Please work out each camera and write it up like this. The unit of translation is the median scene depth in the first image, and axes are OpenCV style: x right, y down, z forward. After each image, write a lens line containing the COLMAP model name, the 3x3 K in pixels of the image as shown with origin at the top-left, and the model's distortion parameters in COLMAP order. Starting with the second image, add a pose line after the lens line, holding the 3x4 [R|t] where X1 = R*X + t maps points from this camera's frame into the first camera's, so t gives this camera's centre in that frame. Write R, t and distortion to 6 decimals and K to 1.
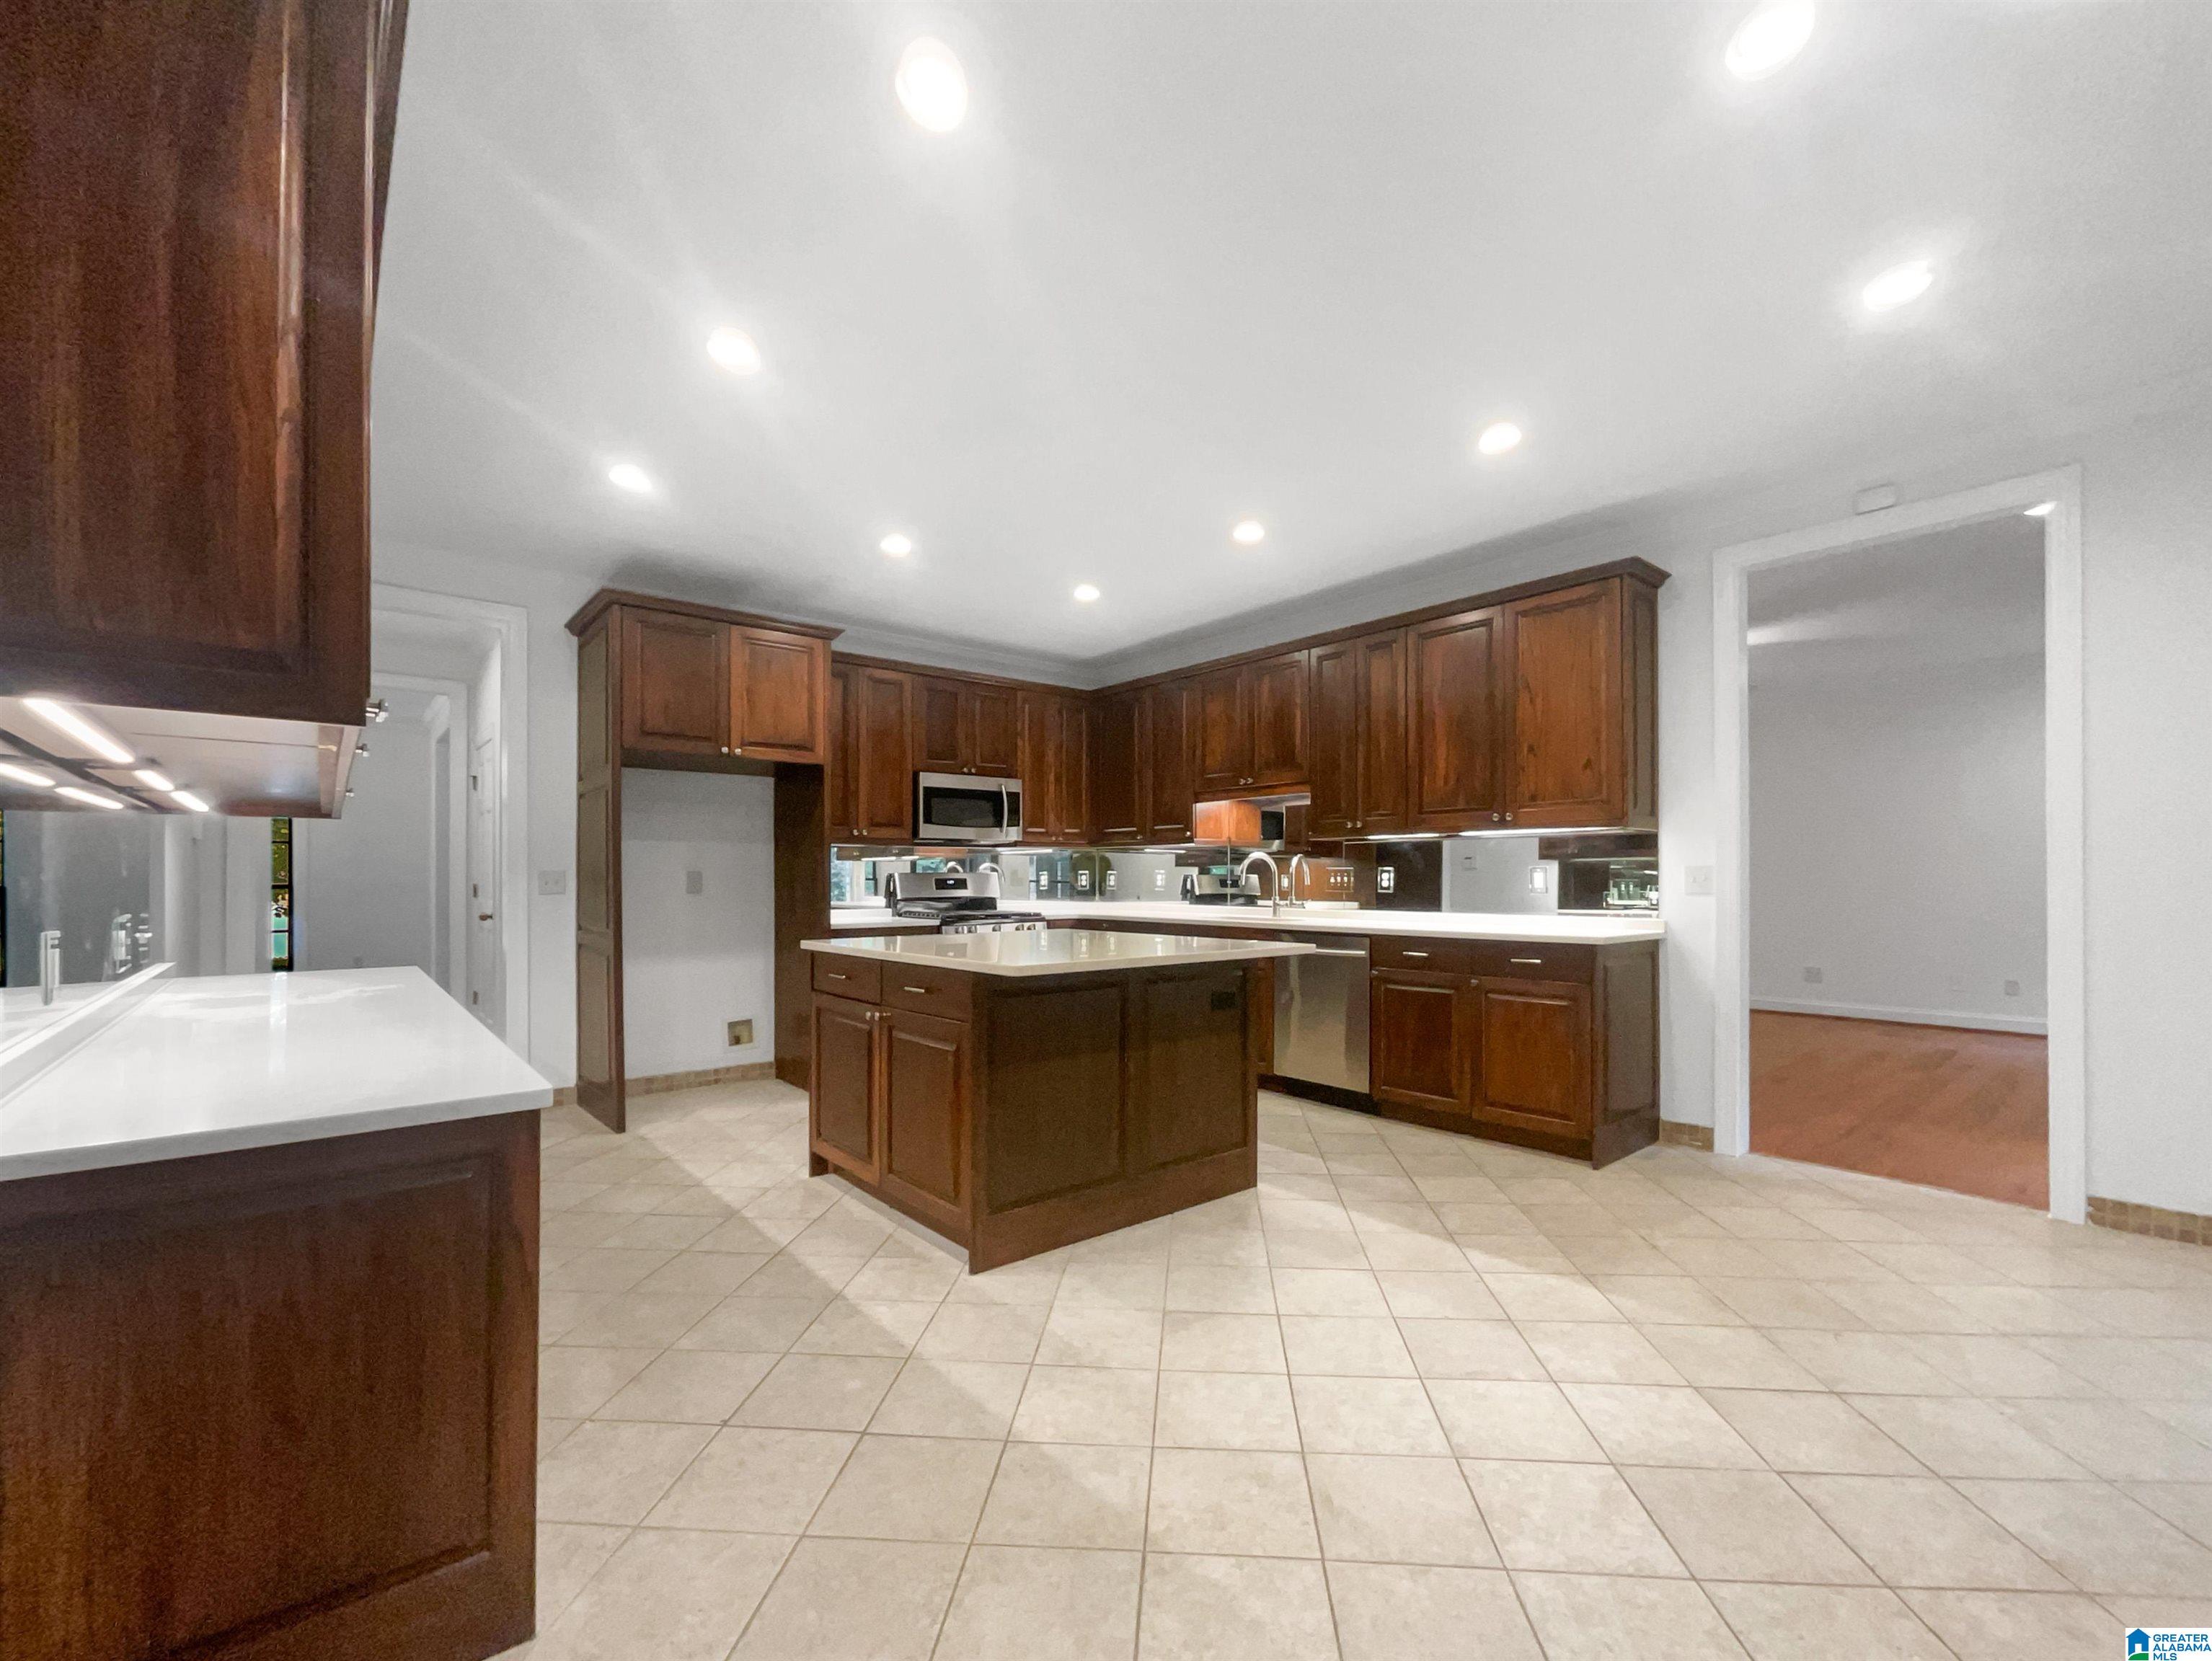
lens RADIAL K [[922.3, 0, 1091.0], [0, 922.3, 830.9], [0, 0, 1]] dist [-0.000283, -0.000049]
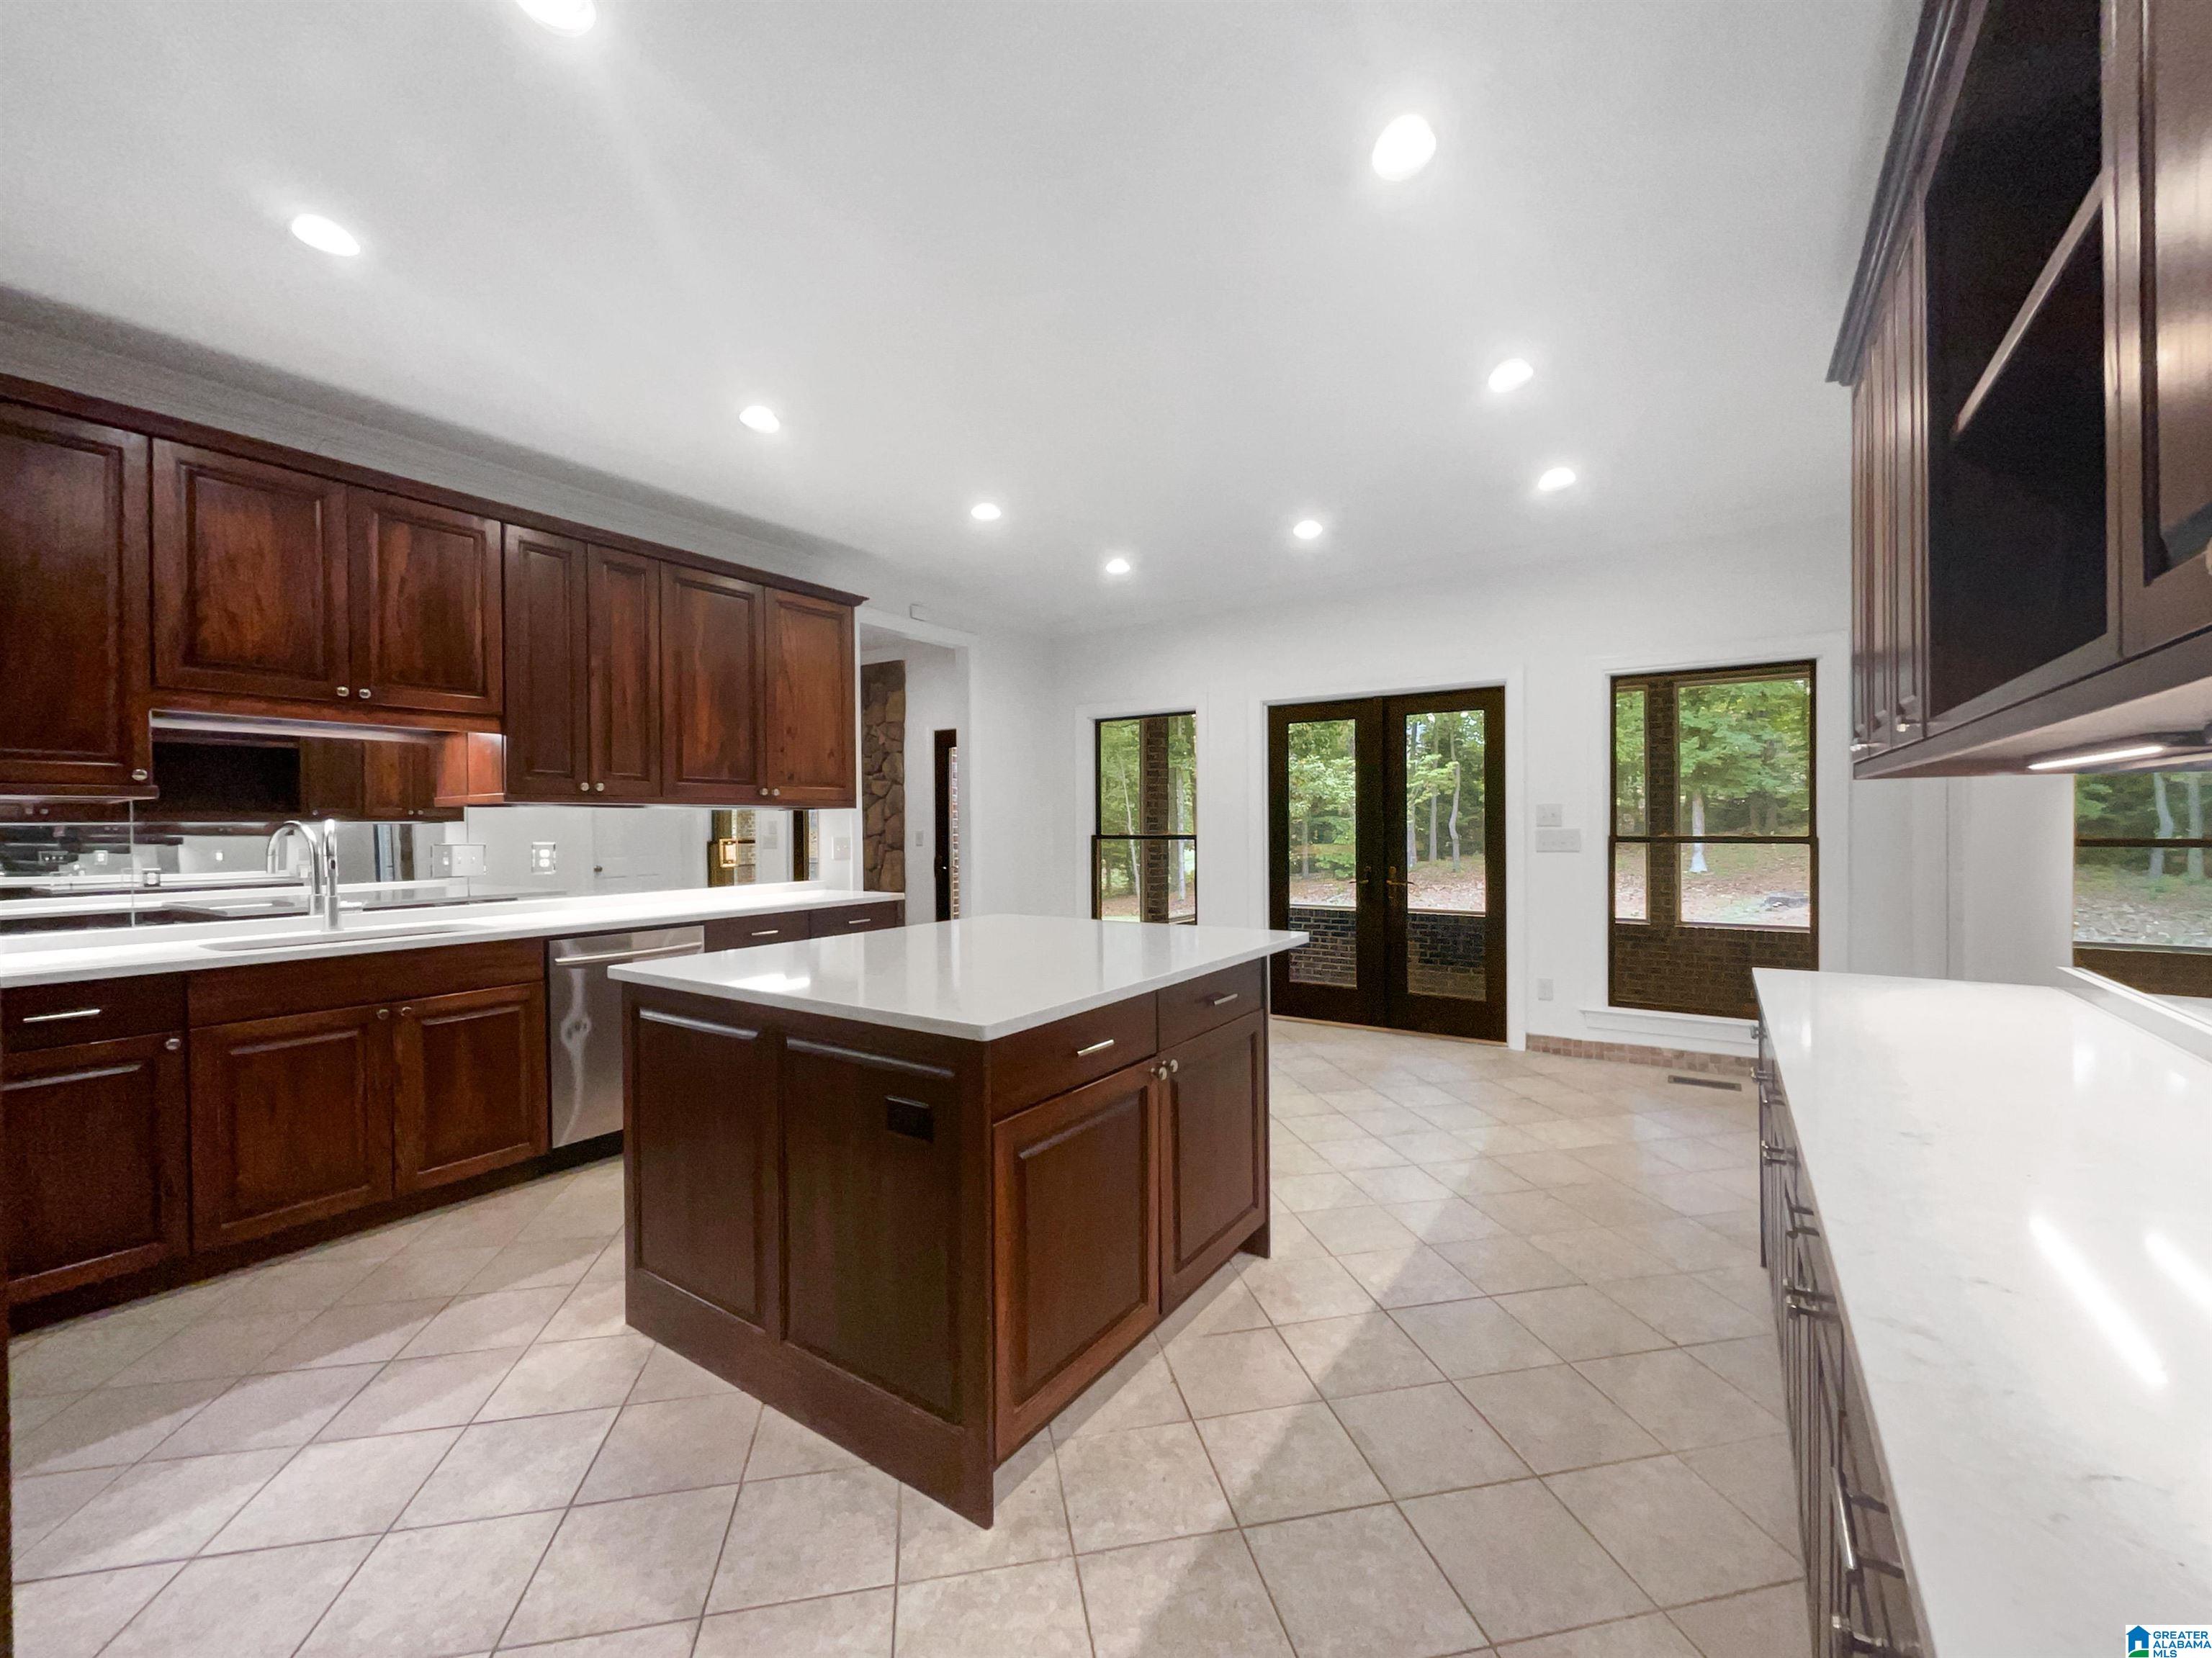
lens RADIAL K [[922.3, 0, 1091.0], [0, 922.3, 829.4], [0, 0, 1]] dist [-0.000283, -0.000049]
pose [[-0.276726, -0.007695, 0.960918, -0.651129], [-0.043525, 0.999042, -0.004534, 0.014930], [-0.959963, -0.043079, -0.276795, 0.925286]]
